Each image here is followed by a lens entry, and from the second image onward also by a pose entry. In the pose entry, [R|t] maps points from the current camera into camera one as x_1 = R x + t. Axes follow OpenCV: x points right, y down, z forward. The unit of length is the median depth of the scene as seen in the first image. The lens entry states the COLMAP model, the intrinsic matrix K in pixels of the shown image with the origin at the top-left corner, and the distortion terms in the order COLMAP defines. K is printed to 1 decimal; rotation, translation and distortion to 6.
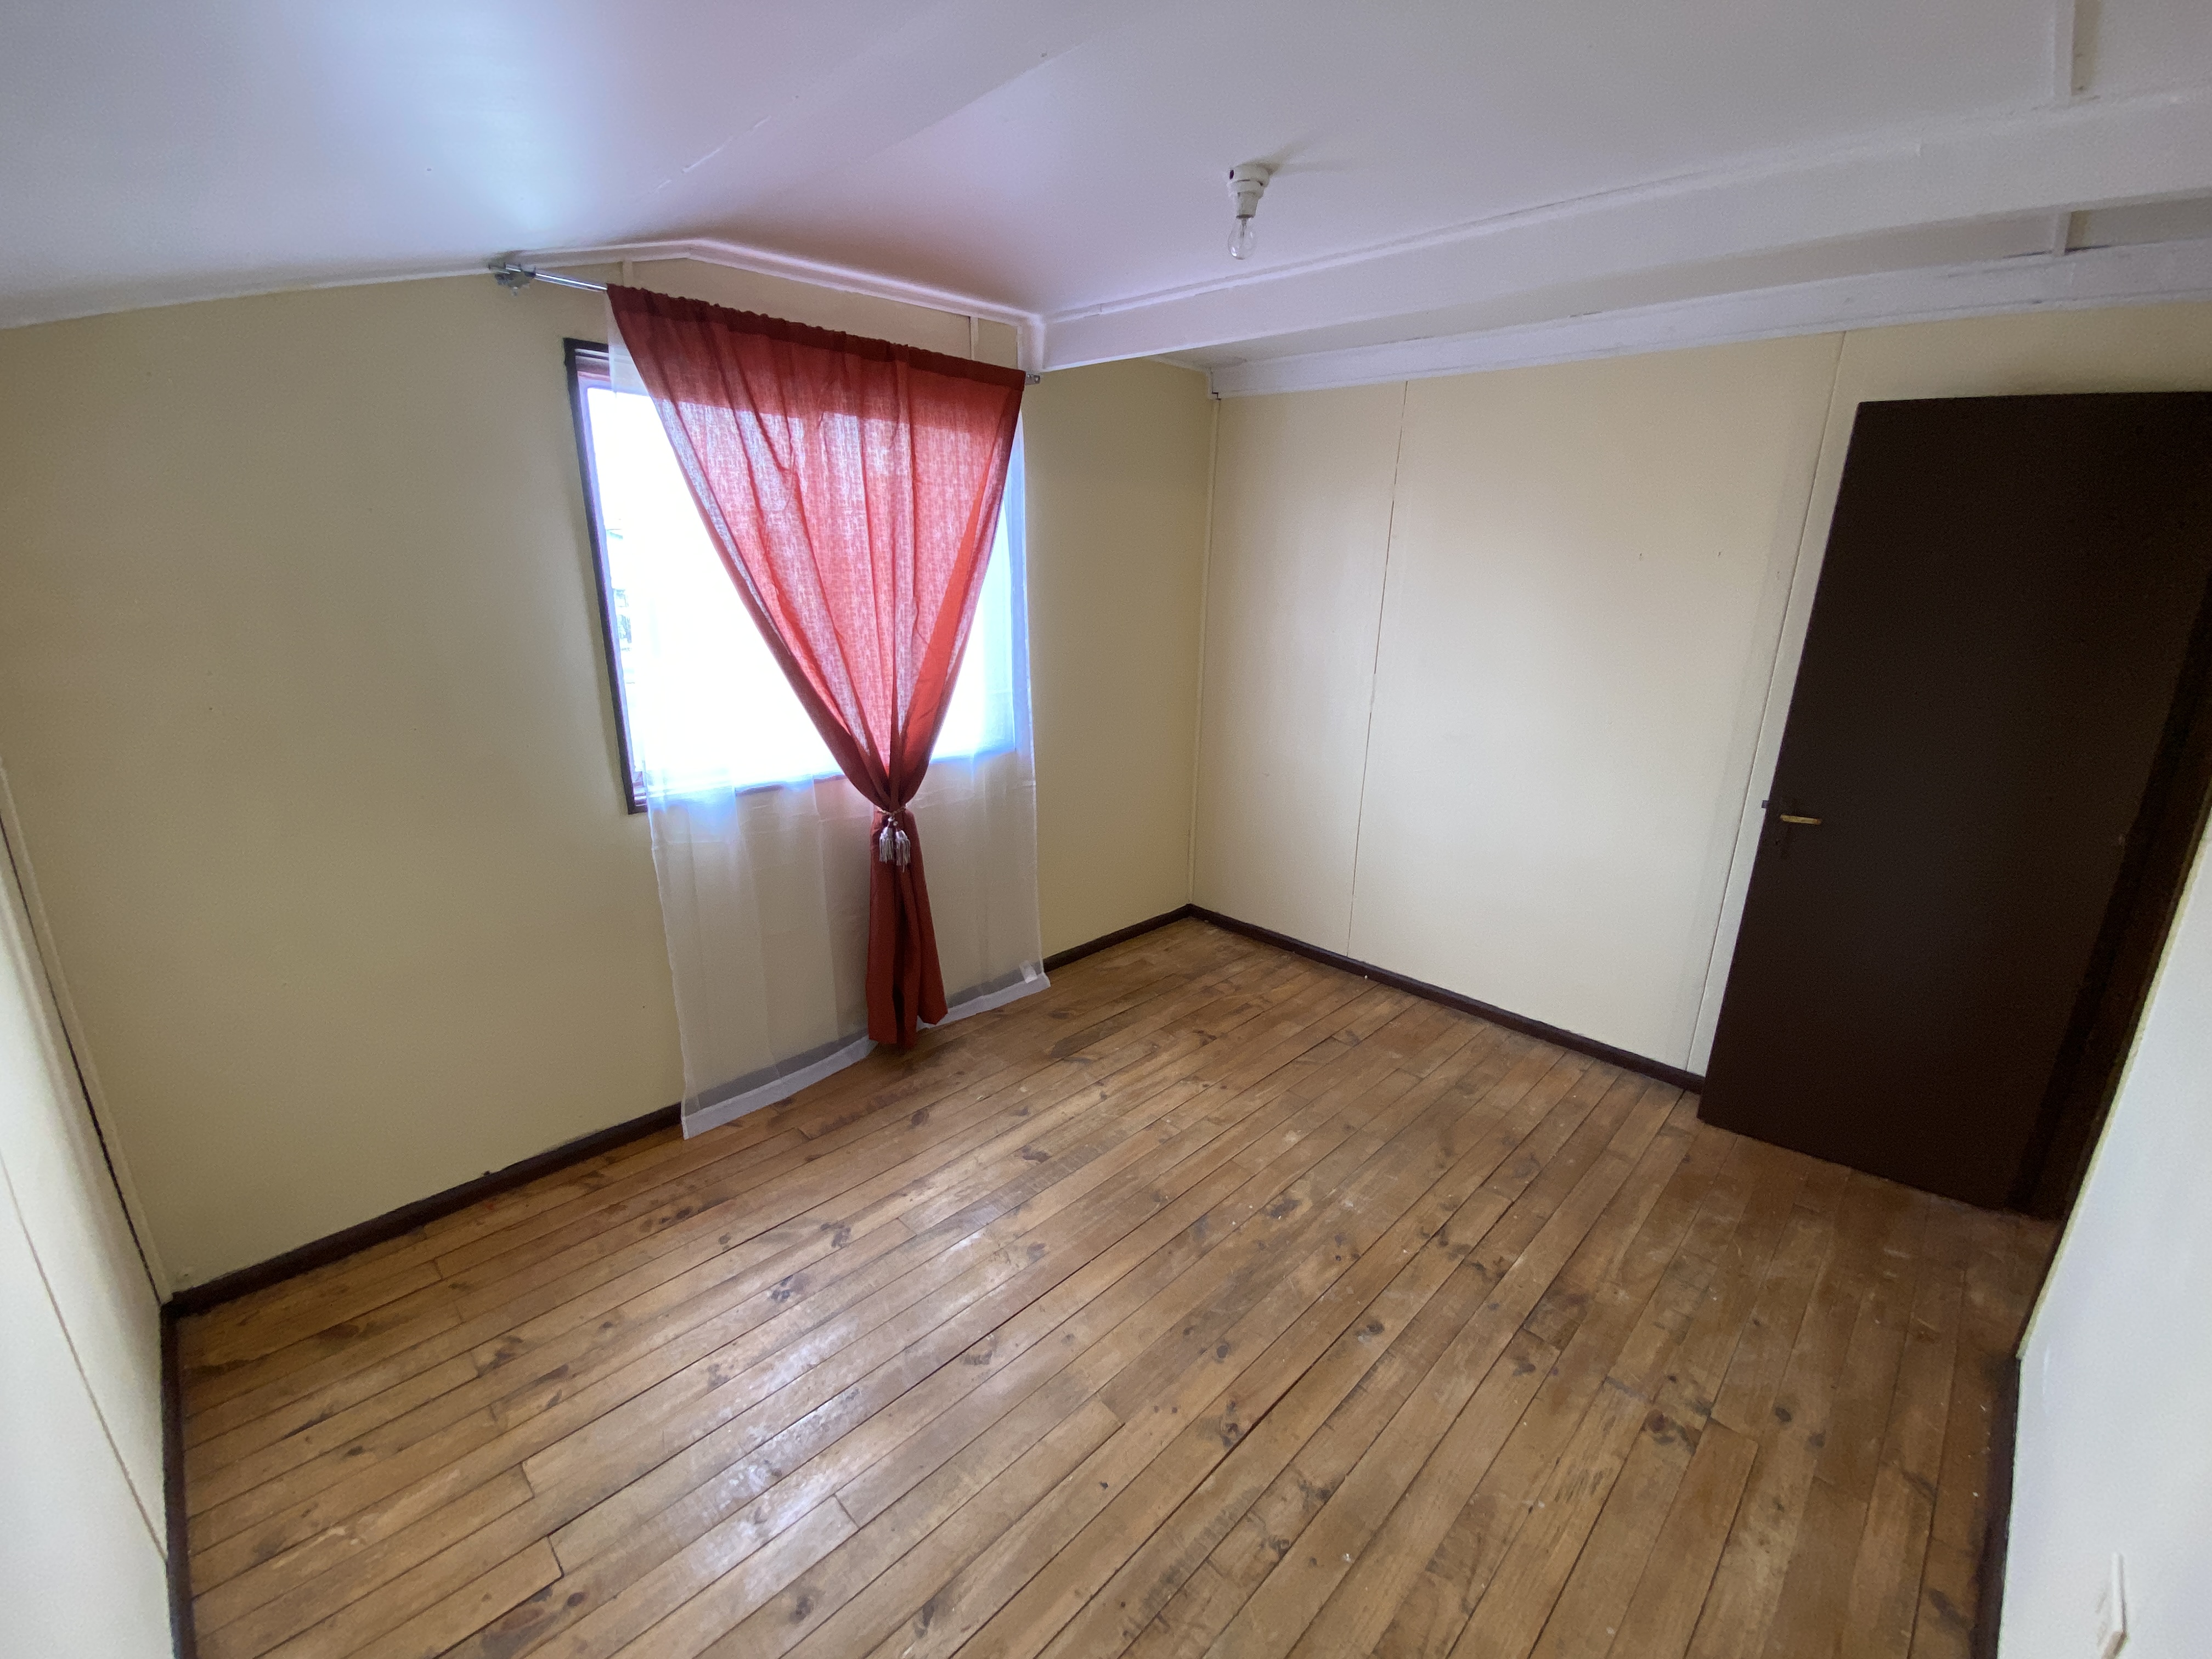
lens RADIAL K [[905.4, 0, 1101.8], [0, 905.4, 816.5], [0, 0, 1]] dist [0.041553, -0.026723]
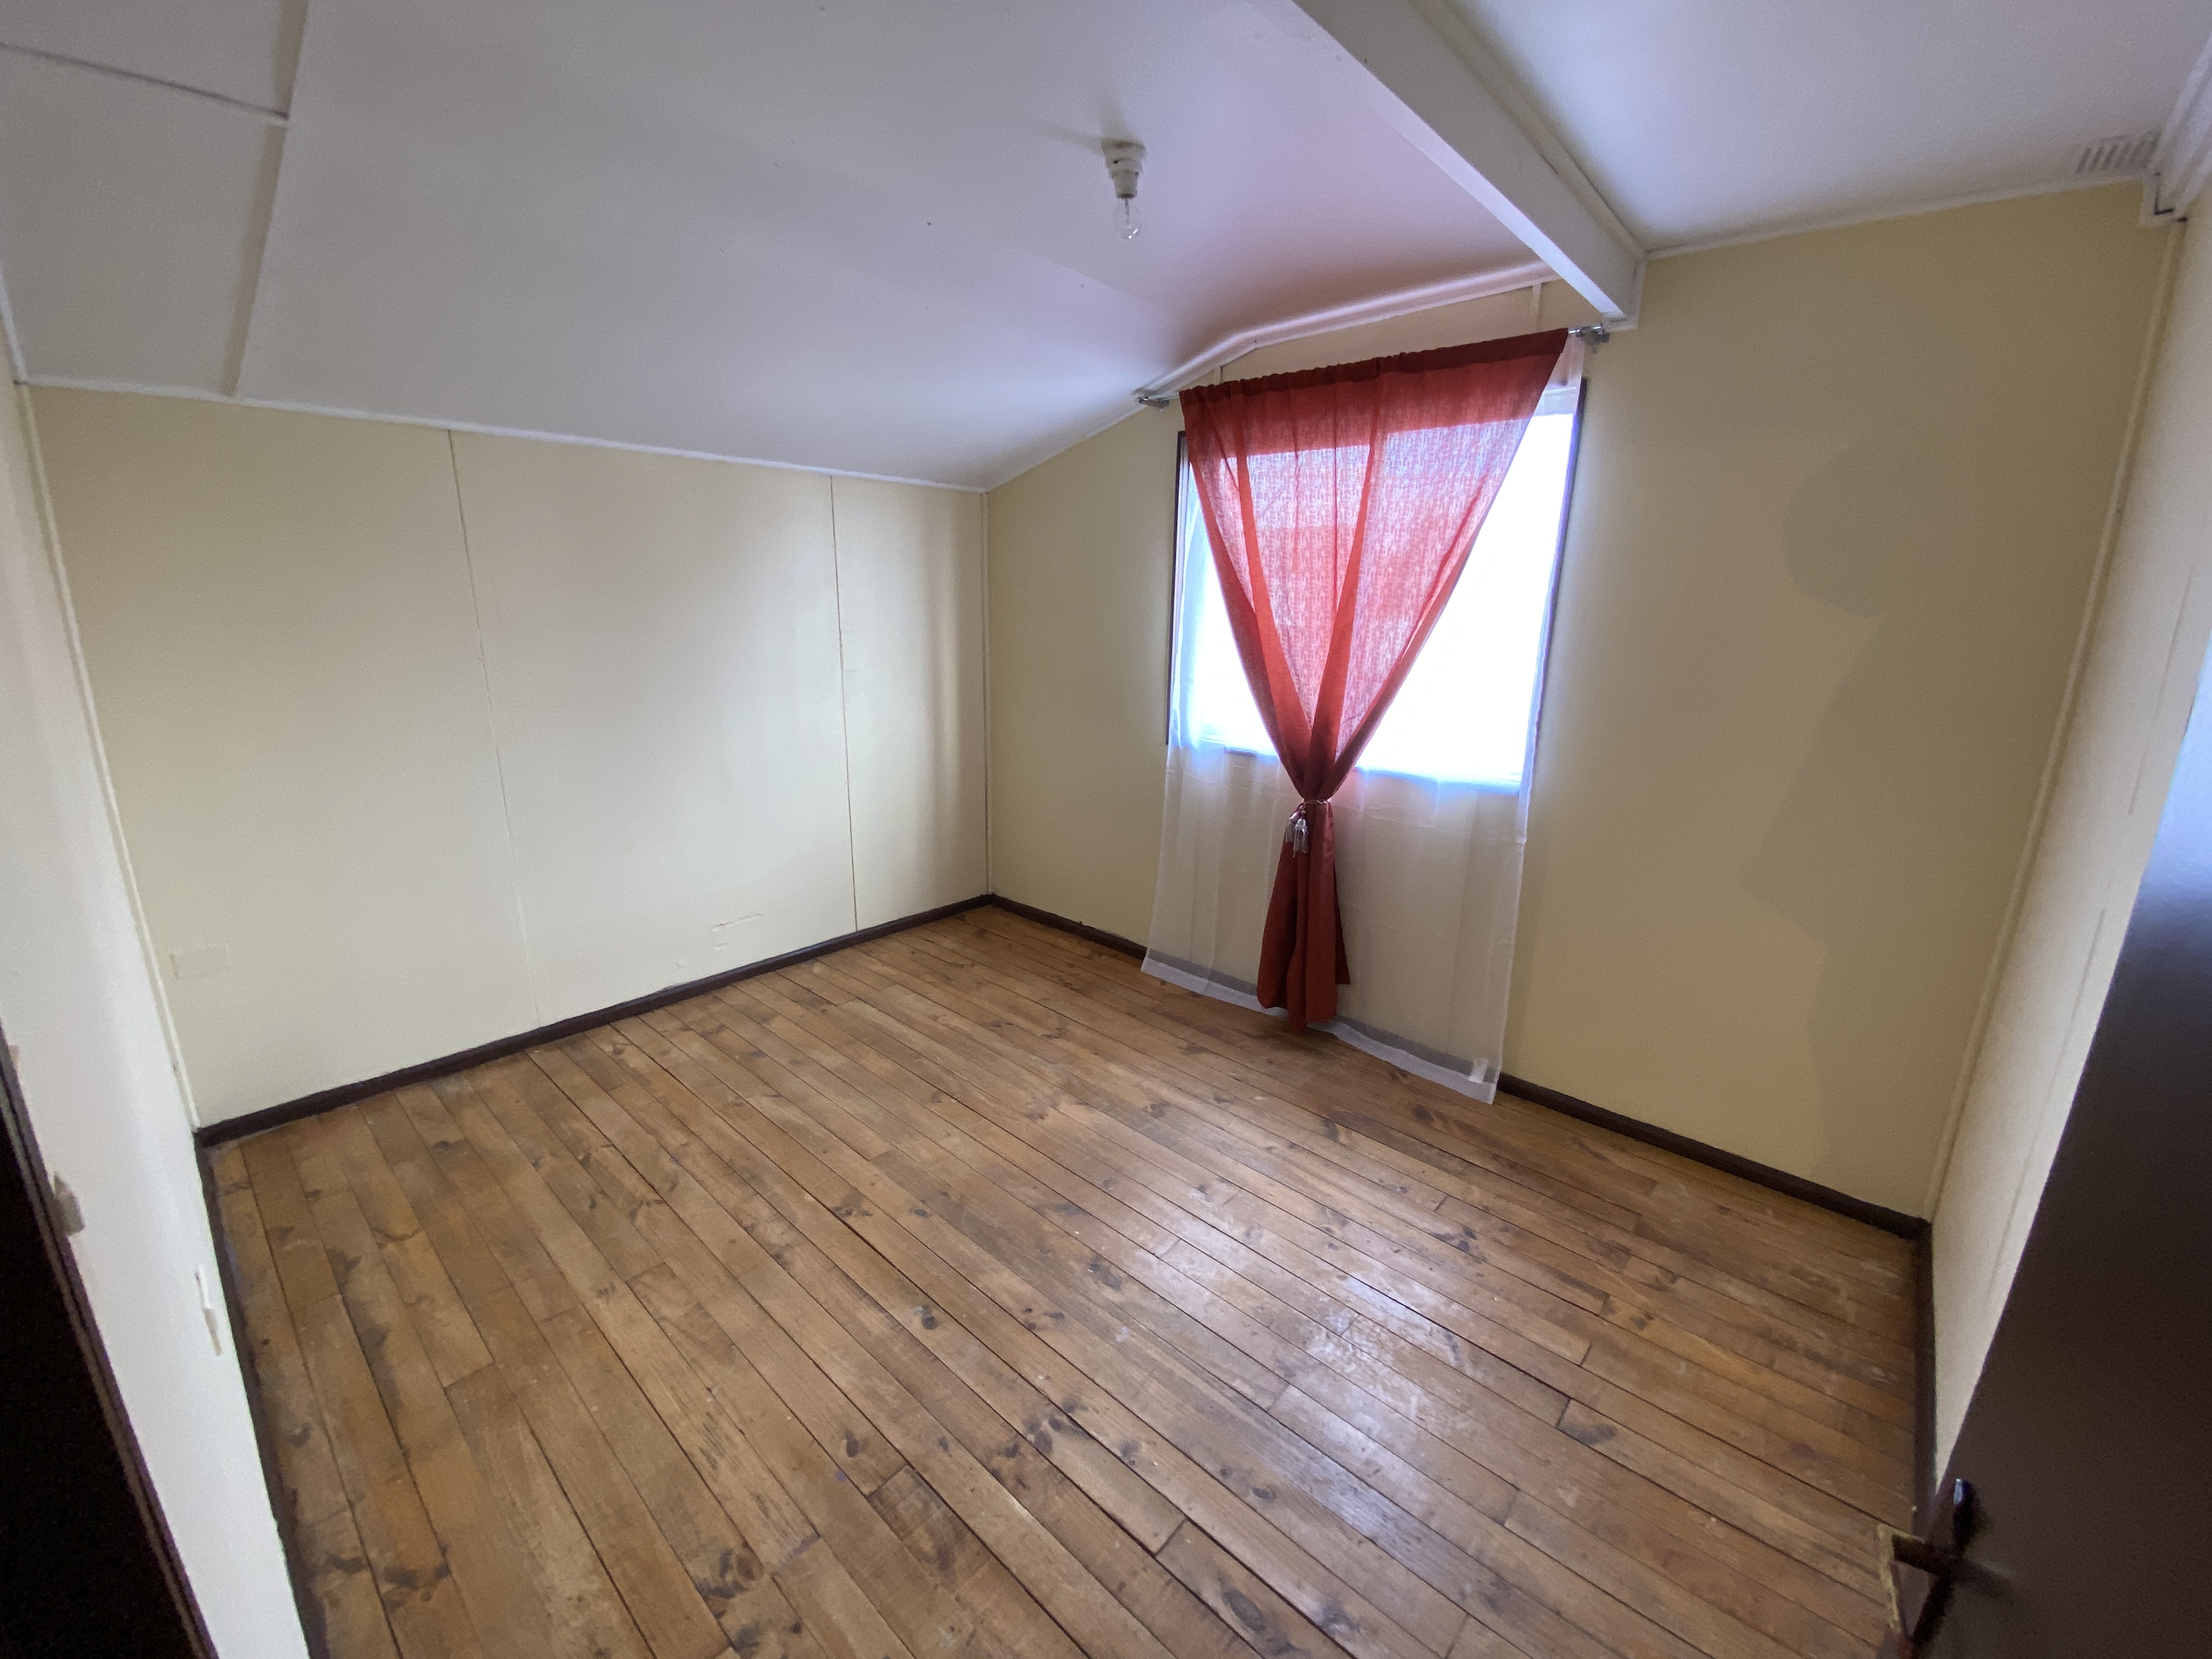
lens RADIAL K [[905.4, 0, 1101.8], [0, 905.4, 816.5], [0, 0, 1]] dist [0.041553, -0.026723]
pose [[0.047288, 0.223248, -0.973614, 1.024223], [-0.291562, 0.935343, 0.200312, -0.167589], [0.955382, 0.274397, 0.109321, 0.839371]]
